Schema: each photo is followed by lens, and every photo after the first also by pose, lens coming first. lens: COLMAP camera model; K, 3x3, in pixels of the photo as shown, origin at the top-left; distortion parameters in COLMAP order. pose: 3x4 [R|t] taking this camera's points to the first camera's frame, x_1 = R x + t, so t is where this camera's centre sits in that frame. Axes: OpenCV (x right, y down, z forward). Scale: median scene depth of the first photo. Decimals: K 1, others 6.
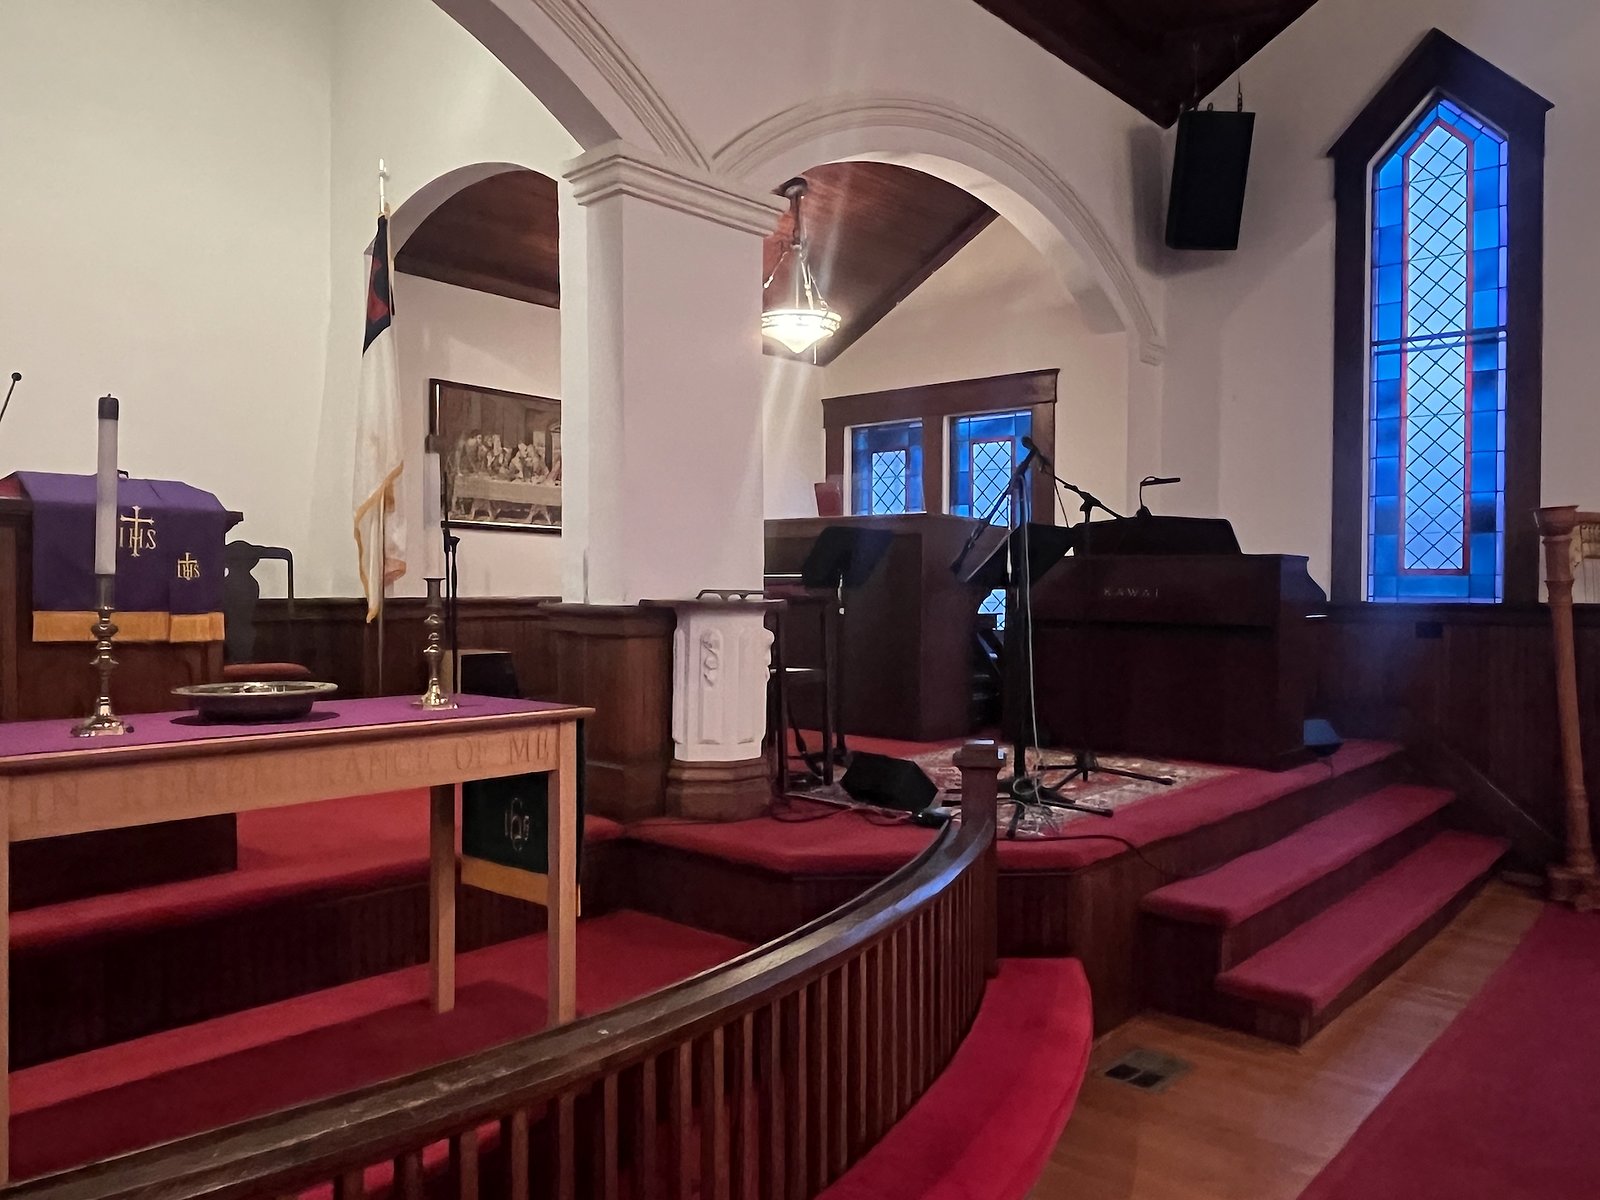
lens RADIAL K [[1164.1, 0, 811.3], [0, 1164.1, 606.5], [0, 0, 1]] dist [-0.000840, -0.000766]
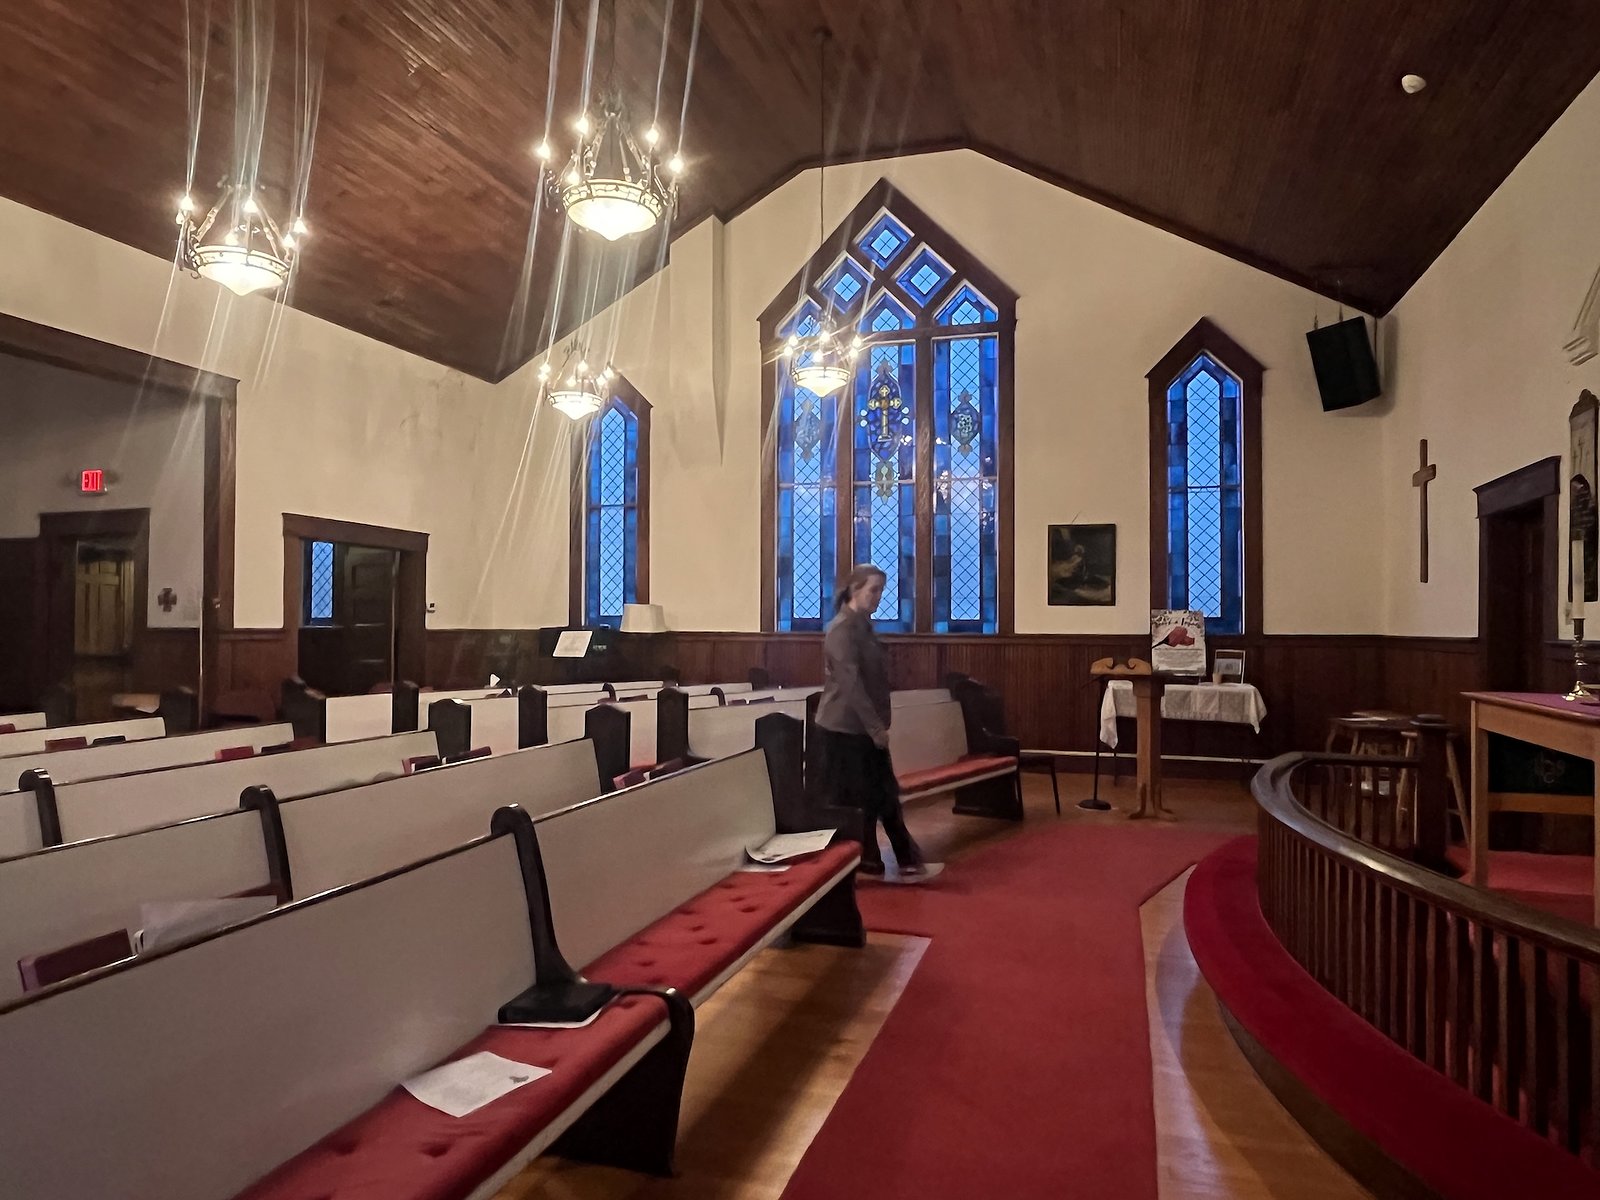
lens RADIAL K [[1010.7, 0, 805.5], [0, 1010.7, 605.5], [0, 0, 1]] dist [-0.002590, -0.000297]
pose [[-0.917760, -0.018706, -0.396696, 0.633475], [-0.015807, 0.999819, -0.010577, -0.005754], [0.396822, -0.003436, -0.917889, 1.022154]]
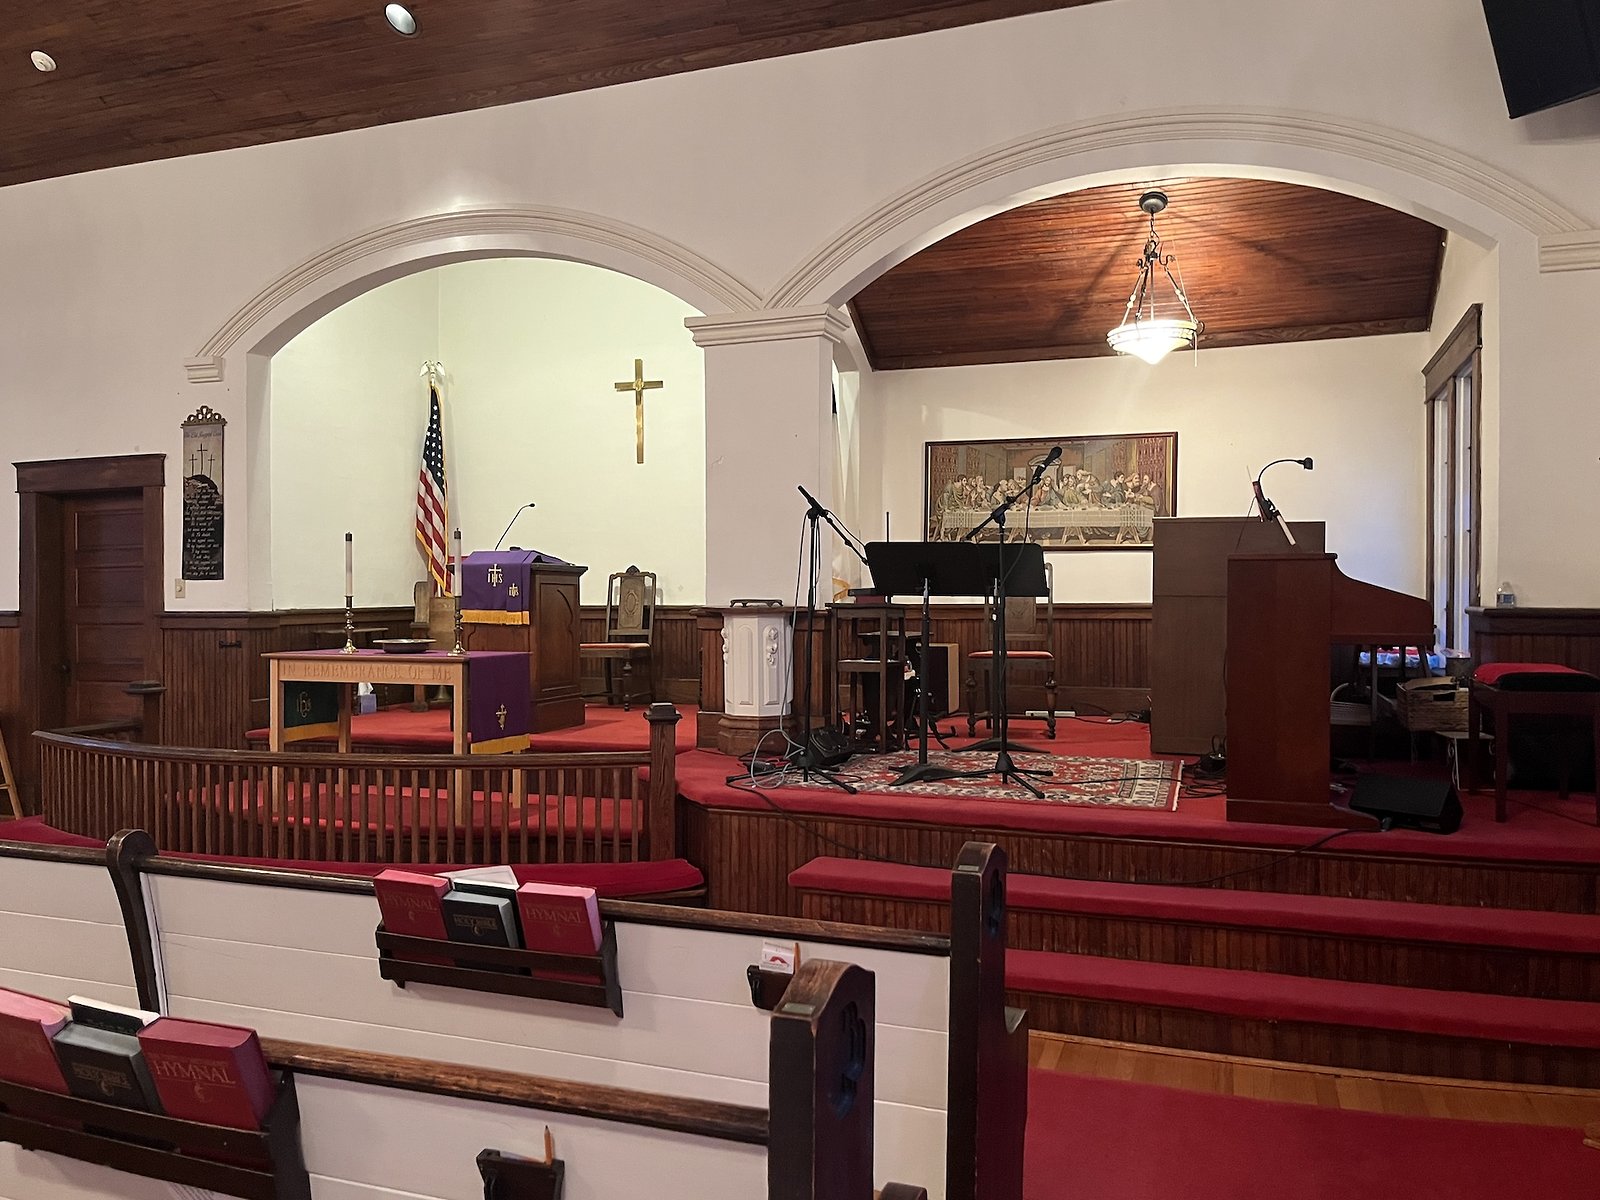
lens RADIAL K [[1218.3, 0, 799.8], [0, 1218.3, 604.1], [0, 0, 1]] dist [0.090047, -0.123644]
pose [[0.353533, 0.002271, -0.935419, 1.275585], [-0.007622, 0.999971, -0.000453, -0.007807], [0.935391, 0.007290, 0.353540, 0.483354]]
